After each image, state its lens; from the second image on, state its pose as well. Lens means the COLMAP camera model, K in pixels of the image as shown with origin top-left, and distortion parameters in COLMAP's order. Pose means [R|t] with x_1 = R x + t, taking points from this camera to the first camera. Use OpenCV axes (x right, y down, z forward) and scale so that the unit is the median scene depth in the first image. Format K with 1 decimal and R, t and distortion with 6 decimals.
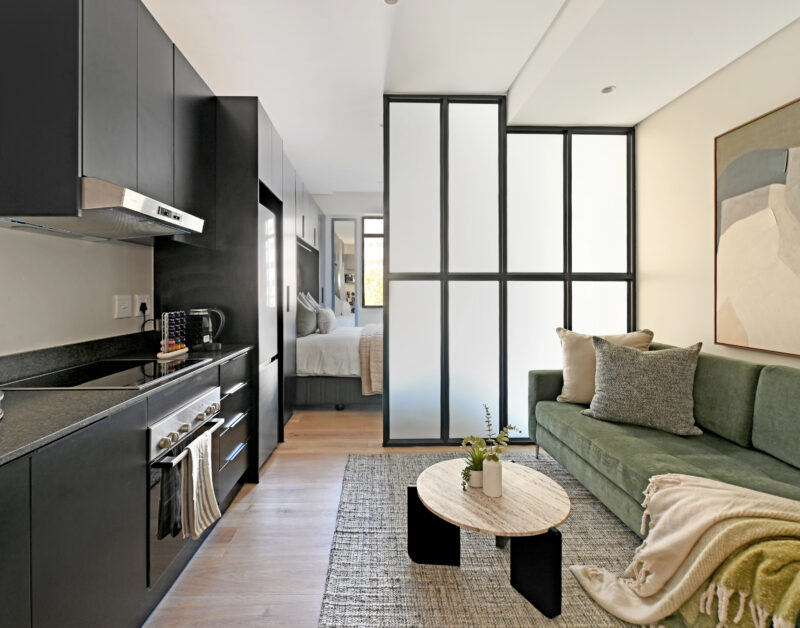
lens RADIAL K [[364.7, 0, 359.2], [0, 364.7, 308.6], [0, 0, 1]] dist [0.013060, 0.000628]
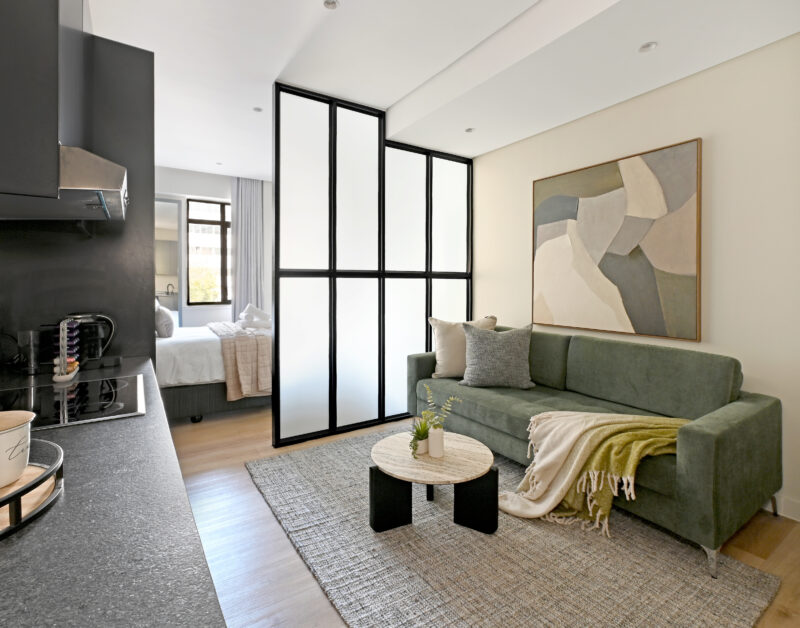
lens RADIAL K [[388.9, 0, 351.2], [0, 388.9, 310.6], [0, 0, 1]] dist [0.037689, -0.000010]
pose [[0.876814, -0.034922, 0.479560, -0.413197], [0.024697, 0.999314, 0.027615, -0.018150], [-0.480195, -0.012369, 0.877074, -0.006175]]
